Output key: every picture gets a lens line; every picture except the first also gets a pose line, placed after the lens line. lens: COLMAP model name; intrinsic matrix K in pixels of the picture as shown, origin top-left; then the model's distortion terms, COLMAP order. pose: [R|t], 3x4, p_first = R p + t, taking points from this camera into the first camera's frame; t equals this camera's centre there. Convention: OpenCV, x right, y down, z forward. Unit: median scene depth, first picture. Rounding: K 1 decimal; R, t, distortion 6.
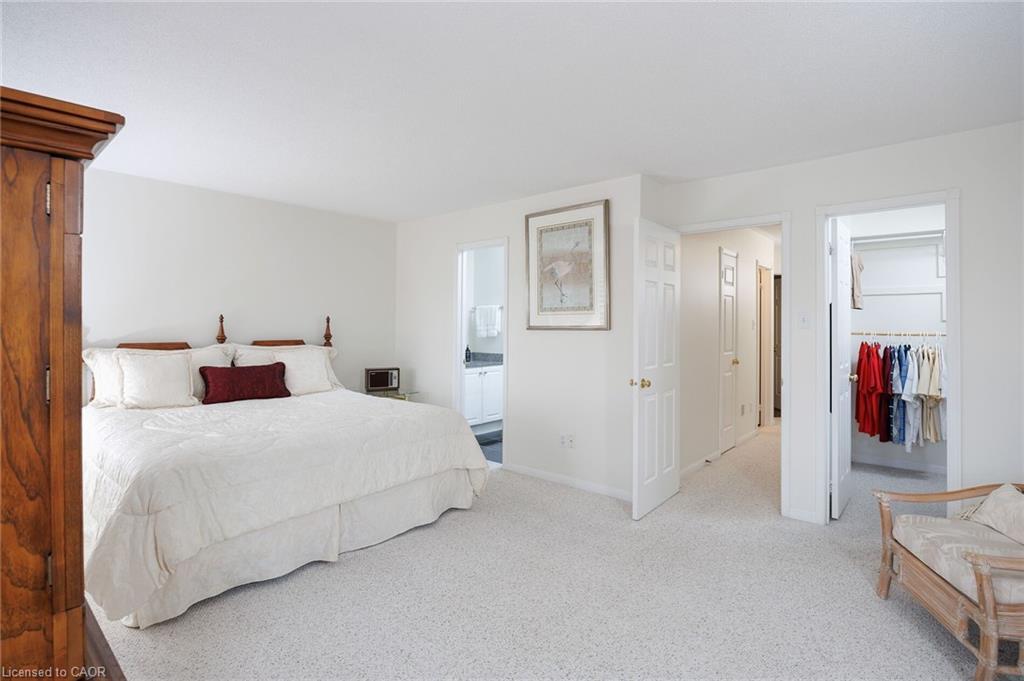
lens RADIAL K [[498.8, 0, 520.2], [0, 498.8, 334.5], [0, 0, 1]] dist [-0.020493, 0.000951]
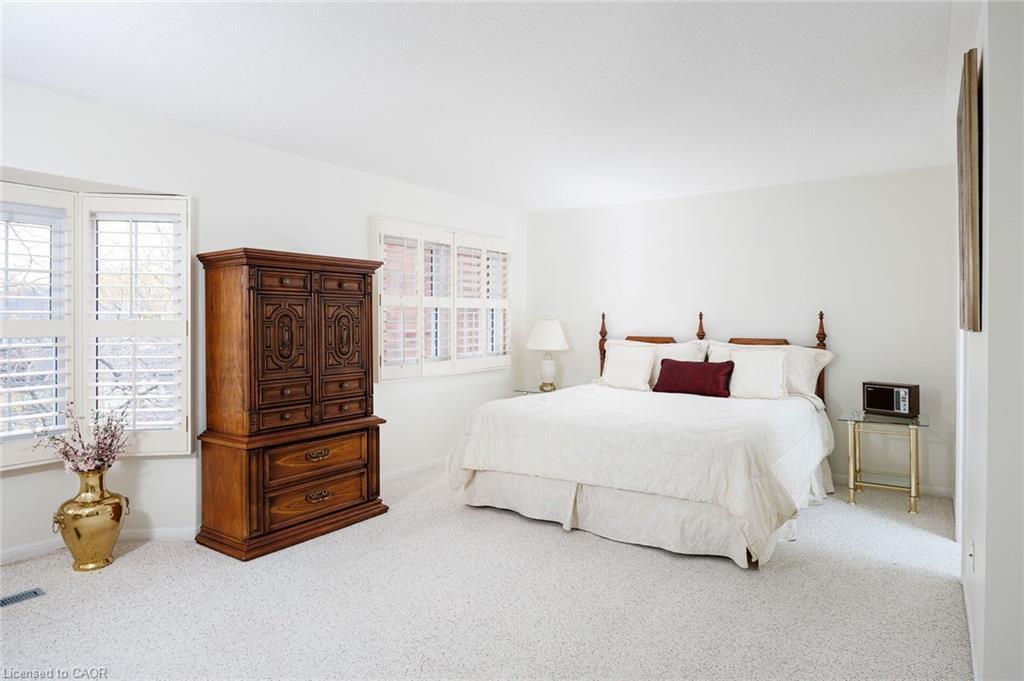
lens RADIAL K [[616.6, 0, 518.9], [0, 616.6, 330.8], [0, 0, 1]] dist [0.000545, 0.000292]
pose [[0.105297, 0.012022, -0.994368, 0.653204], [-0.021894, 0.999713, 0.009768, -0.004418], [0.994200, 0.020742, 0.105530, 0.477417]]
